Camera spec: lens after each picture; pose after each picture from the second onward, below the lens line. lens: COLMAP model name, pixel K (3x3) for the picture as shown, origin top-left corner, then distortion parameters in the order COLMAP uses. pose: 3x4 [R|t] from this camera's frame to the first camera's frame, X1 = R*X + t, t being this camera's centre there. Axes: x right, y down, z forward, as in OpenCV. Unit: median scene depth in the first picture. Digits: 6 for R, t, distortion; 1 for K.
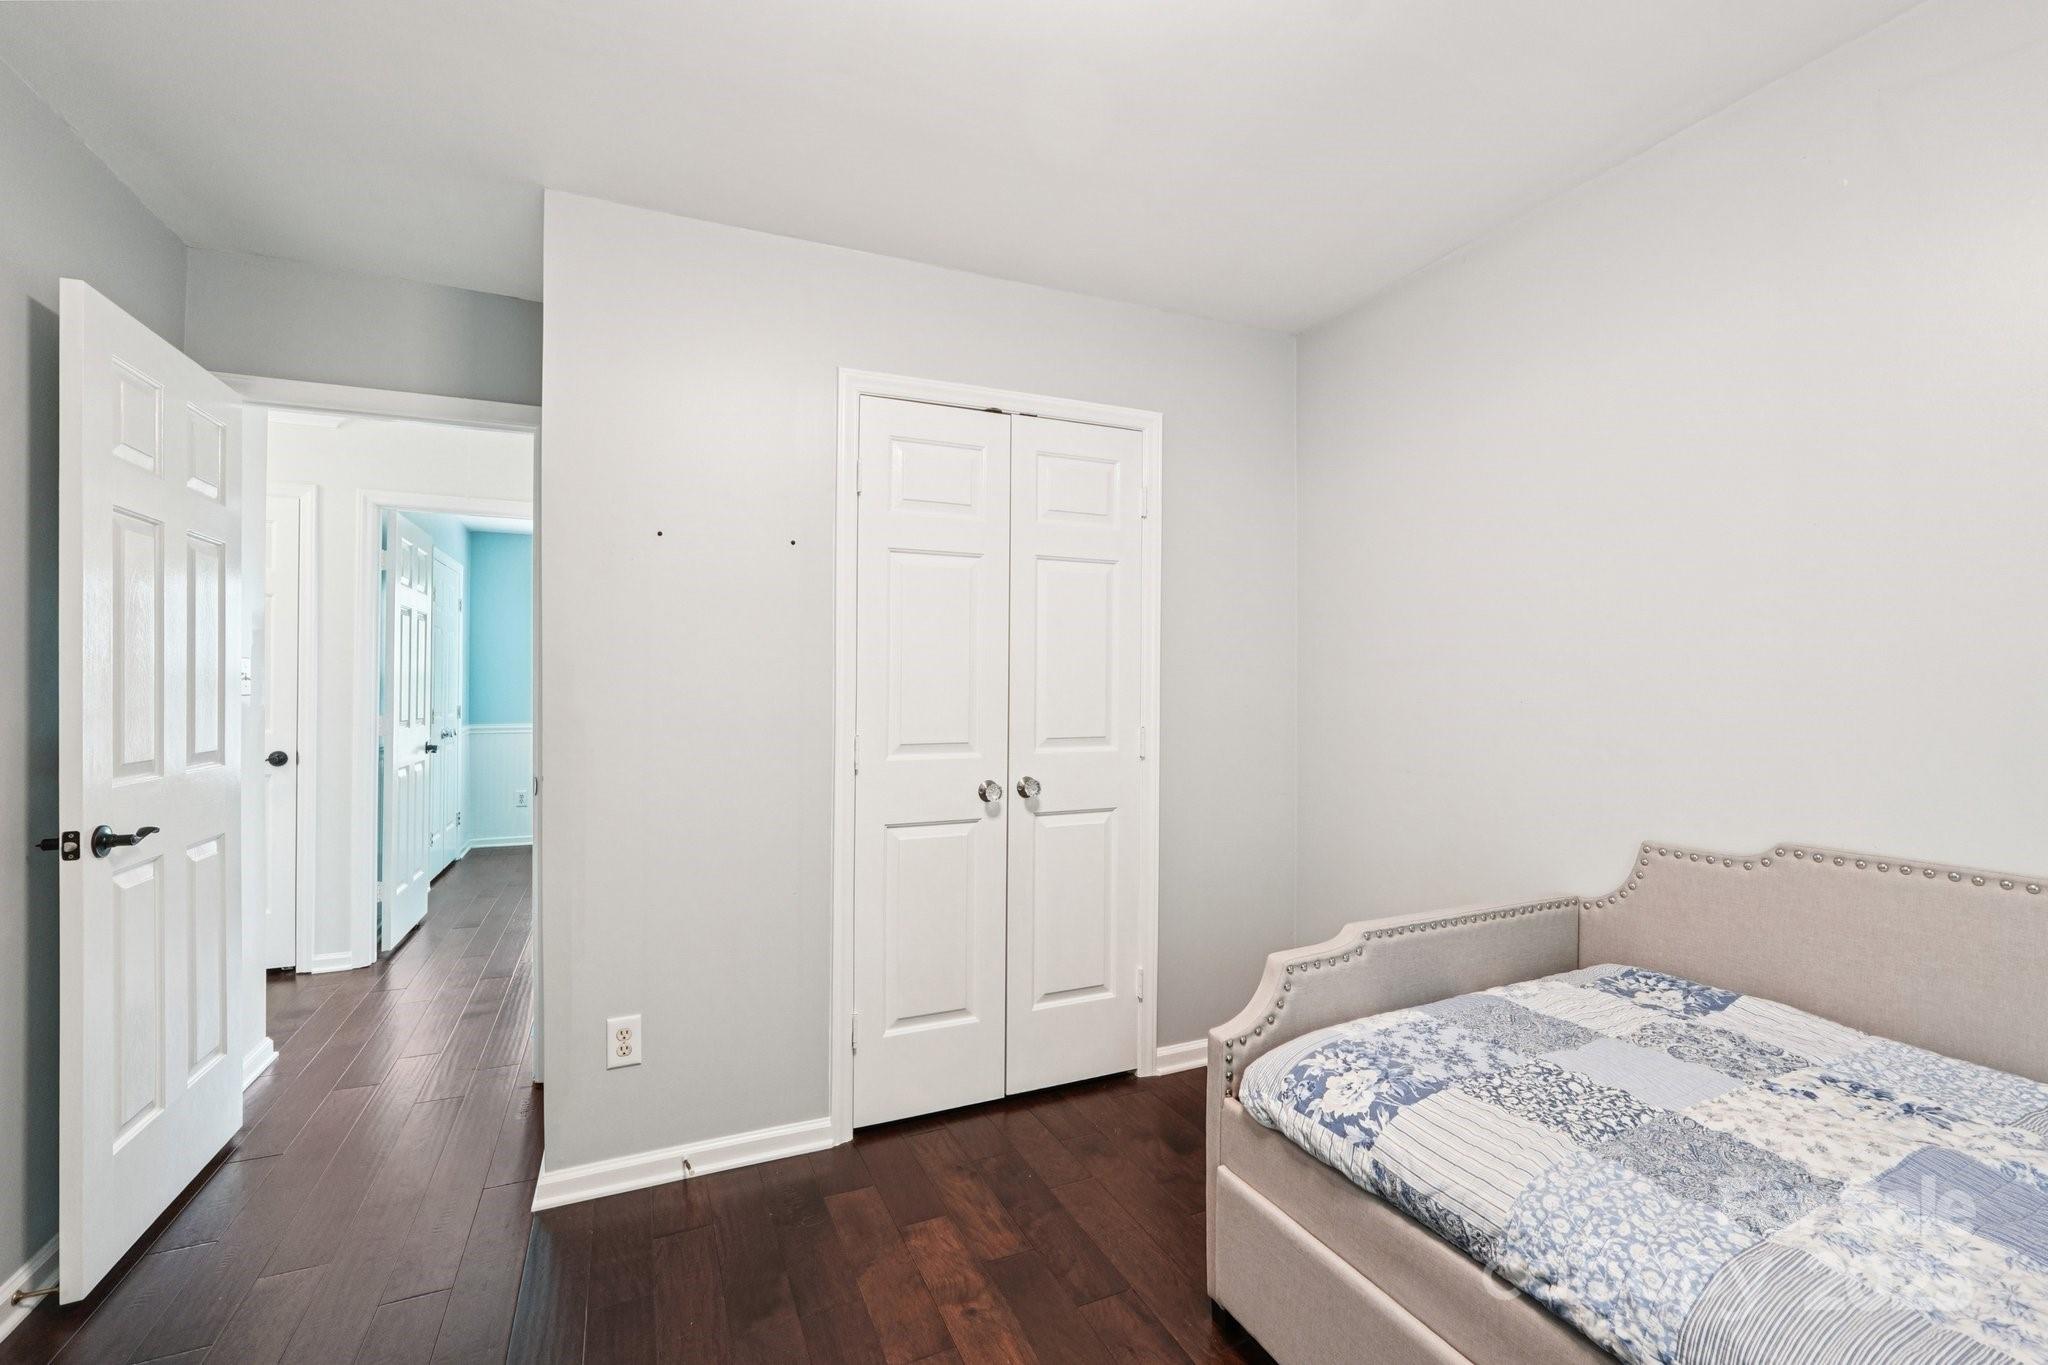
lens RADIAL K [[874.4, 0, 1039.5], [0, 874.4, 683.0], [0, 0, 1]] dist [-0.001815, 0.002563]
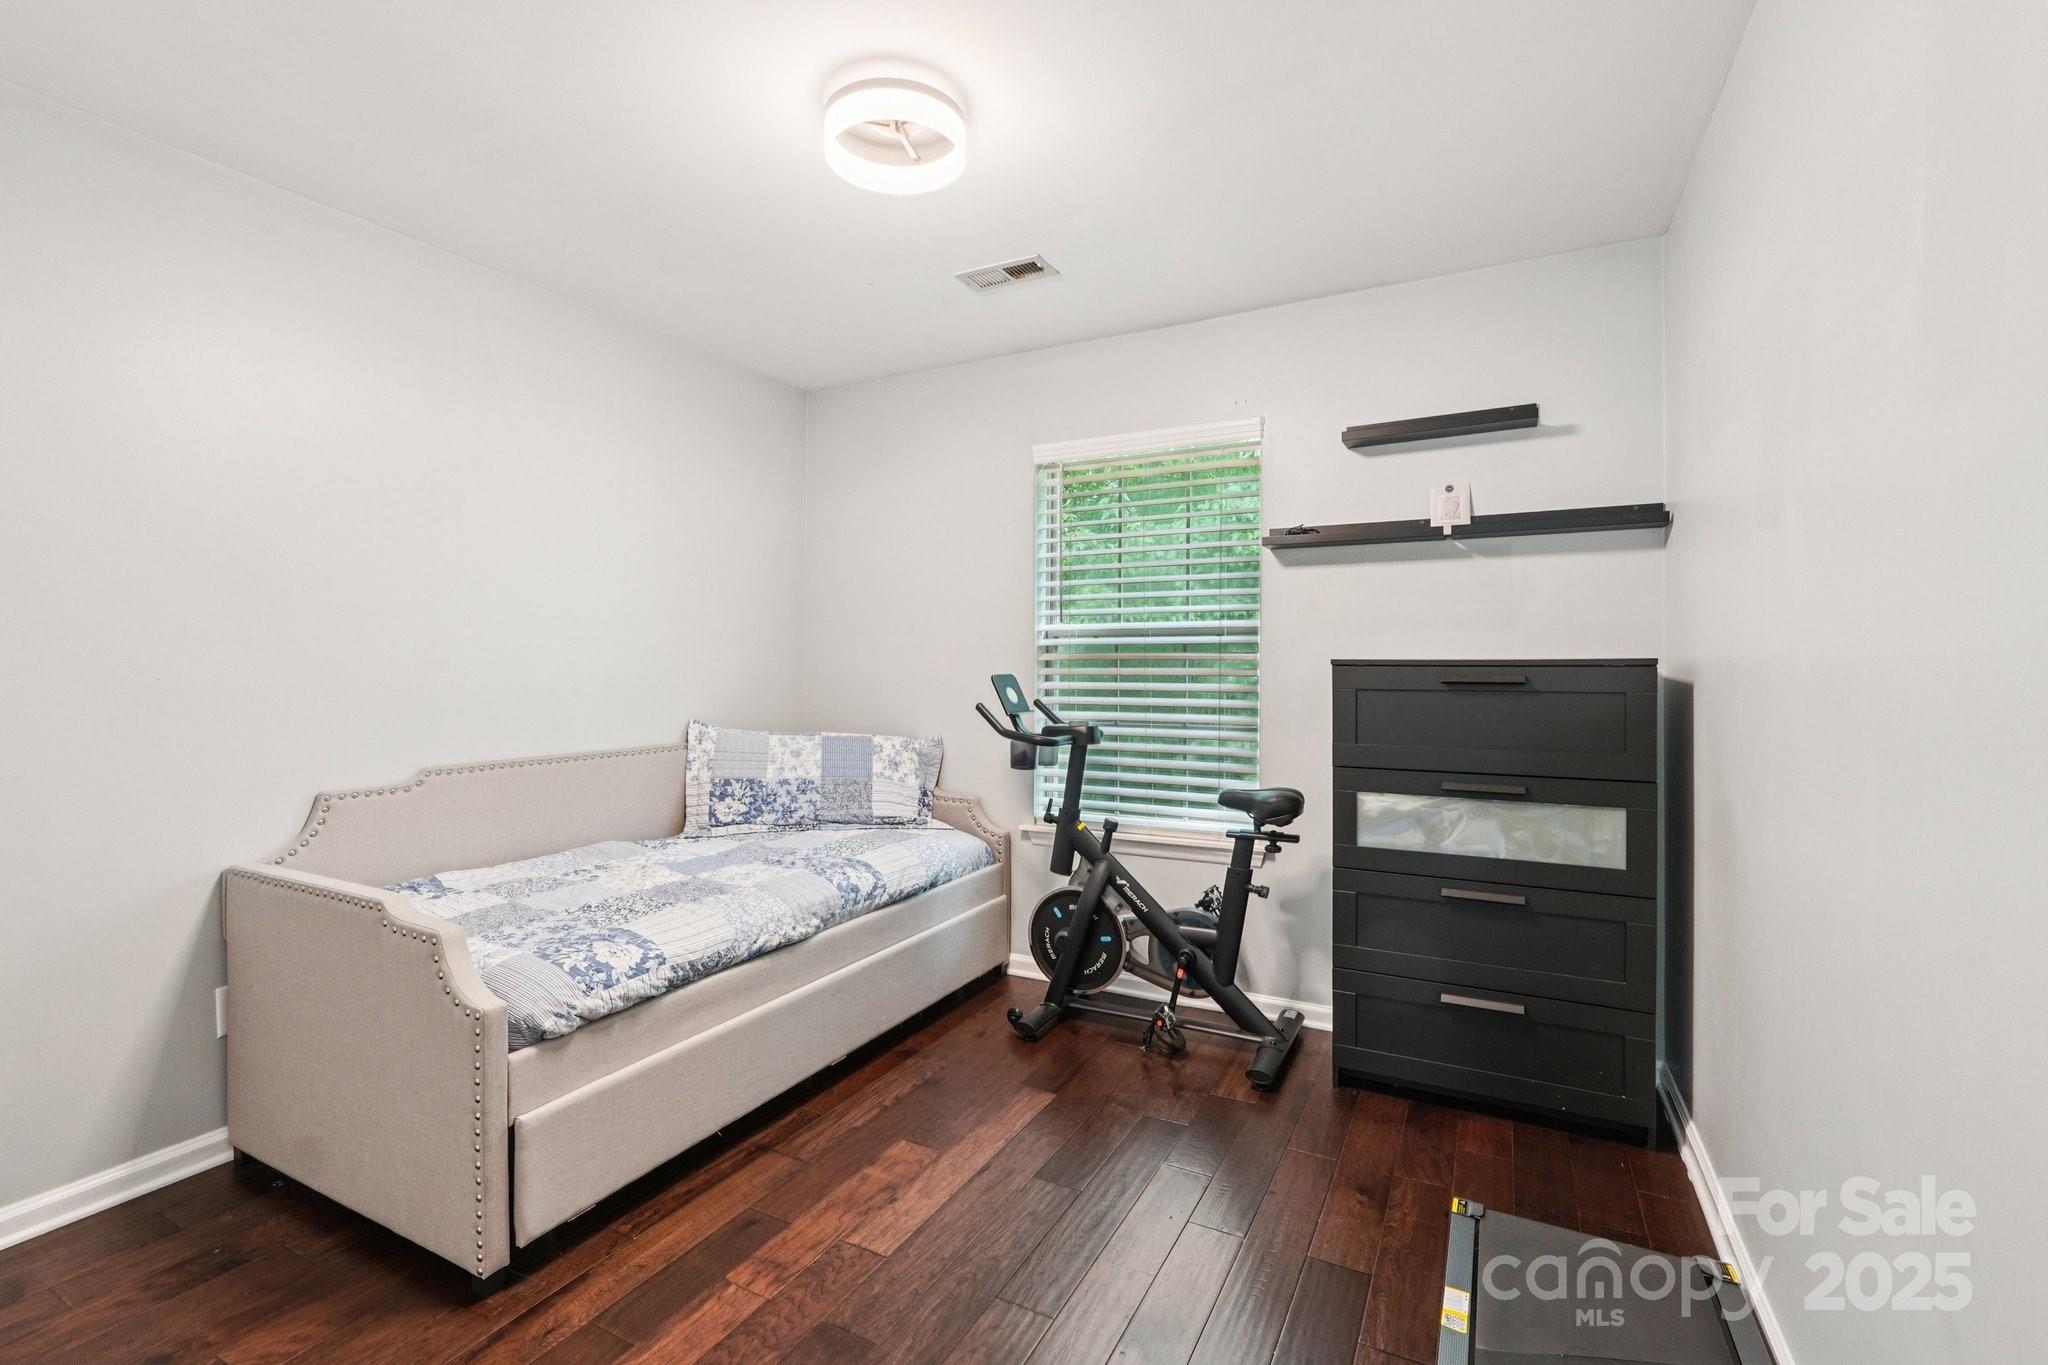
lens RADIAL K [[874.4, 0, 1026.7], [0, 874.4, 675.2], [0, 0, 1]] dist [-0.001815, 0.002563]
pose [[-0.602125, -0.005456, 0.798383, -1.147593], [-0.010234, 0.999947, -0.000885, 0.023717], [-0.798336, -0.008704, -0.602149, 1.338134]]
